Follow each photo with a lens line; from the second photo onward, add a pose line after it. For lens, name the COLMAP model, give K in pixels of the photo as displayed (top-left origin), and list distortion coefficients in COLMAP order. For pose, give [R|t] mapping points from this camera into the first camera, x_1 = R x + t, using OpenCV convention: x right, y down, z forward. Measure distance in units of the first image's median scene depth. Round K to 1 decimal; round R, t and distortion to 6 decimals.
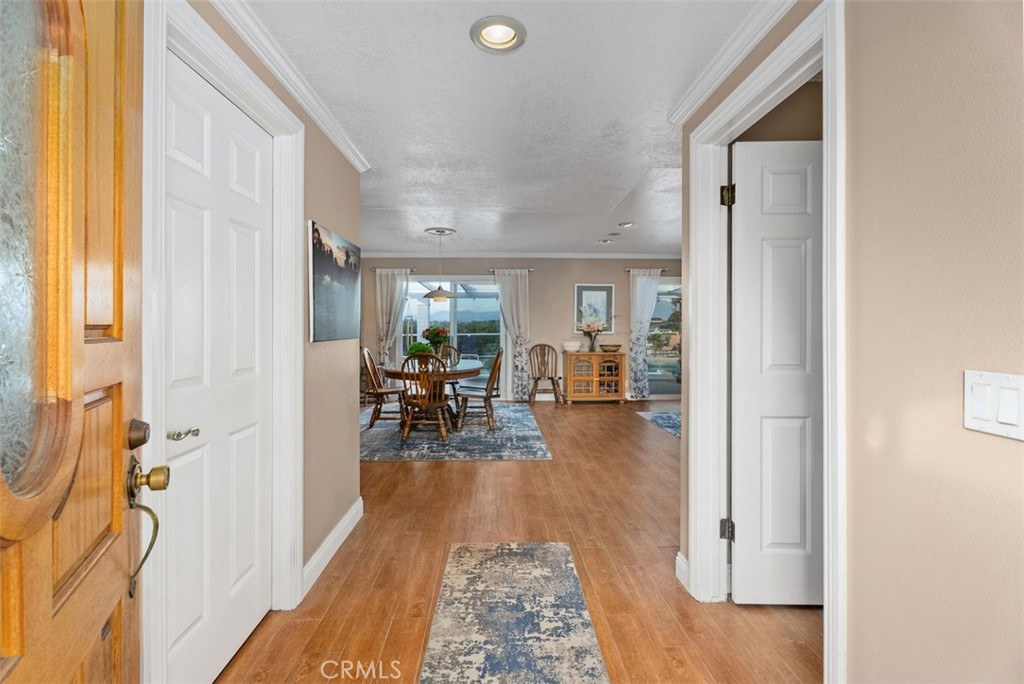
lens RADIAL K [[453.3, 0, 512.0], [0, 453.3, 342.0], [0, 0, 1]] dist [-0.000402, -0.000041]
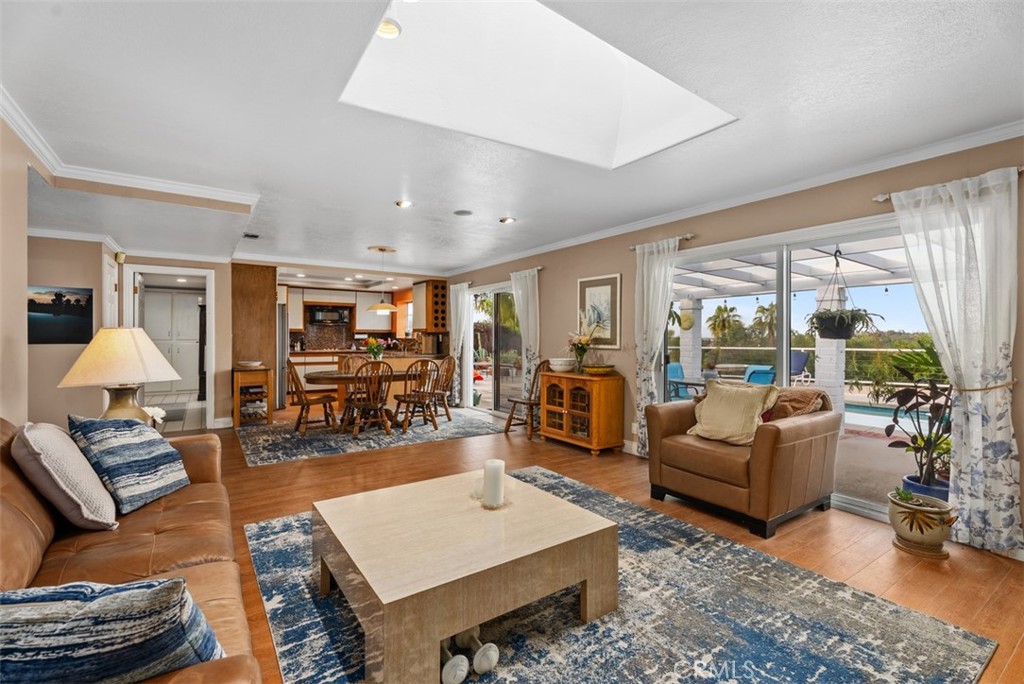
lens RADIAL K [[453.3, 0, 512.0], [0, 453.3, 342.0], [0, 0, 1]] dist [-0.000402, -0.000041]
pose [[0.539232, 0.010482, -0.842092, 0.698030], [-0.030113, 0.999523, -0.006842, -0.018907], [0.841618, 0.029048, 0.539291, 0.517795]]
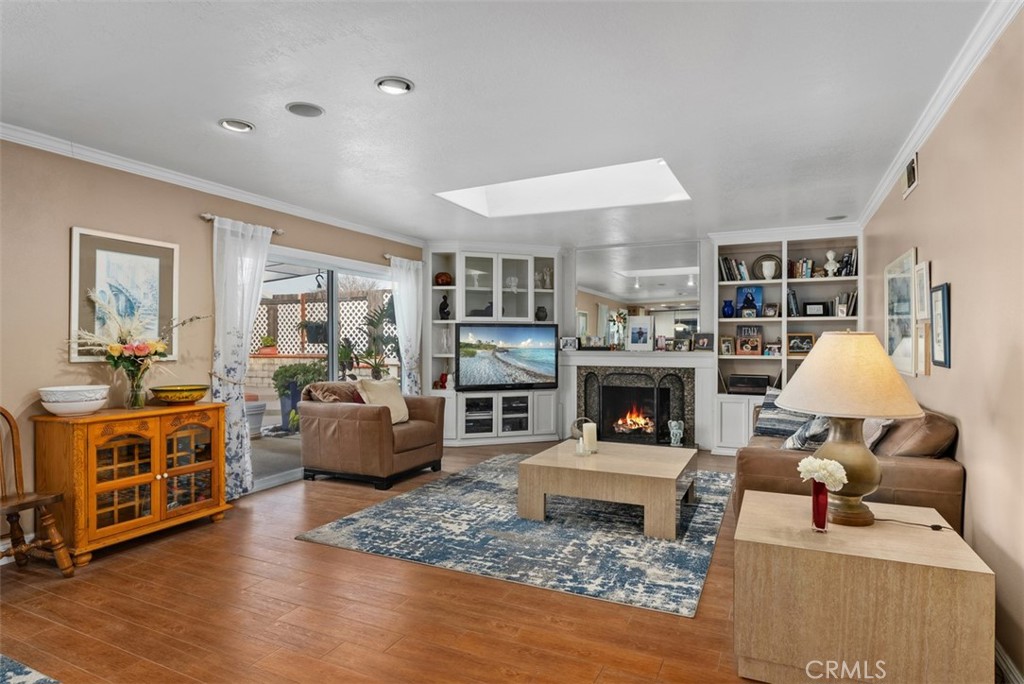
lens RADIAL K [[570.0, 0, 512.0], [0, 570.0, 342.0], [0, 0, 1]] dist [-0.001459, -0.000376]
pose [[0.453794, 0.000609, 0.891106, -0.111727], [0.025954, 0.999566, -0.013900, -0.019416], [-0.890728, 0.029436, 0.453582, 0.475374]]
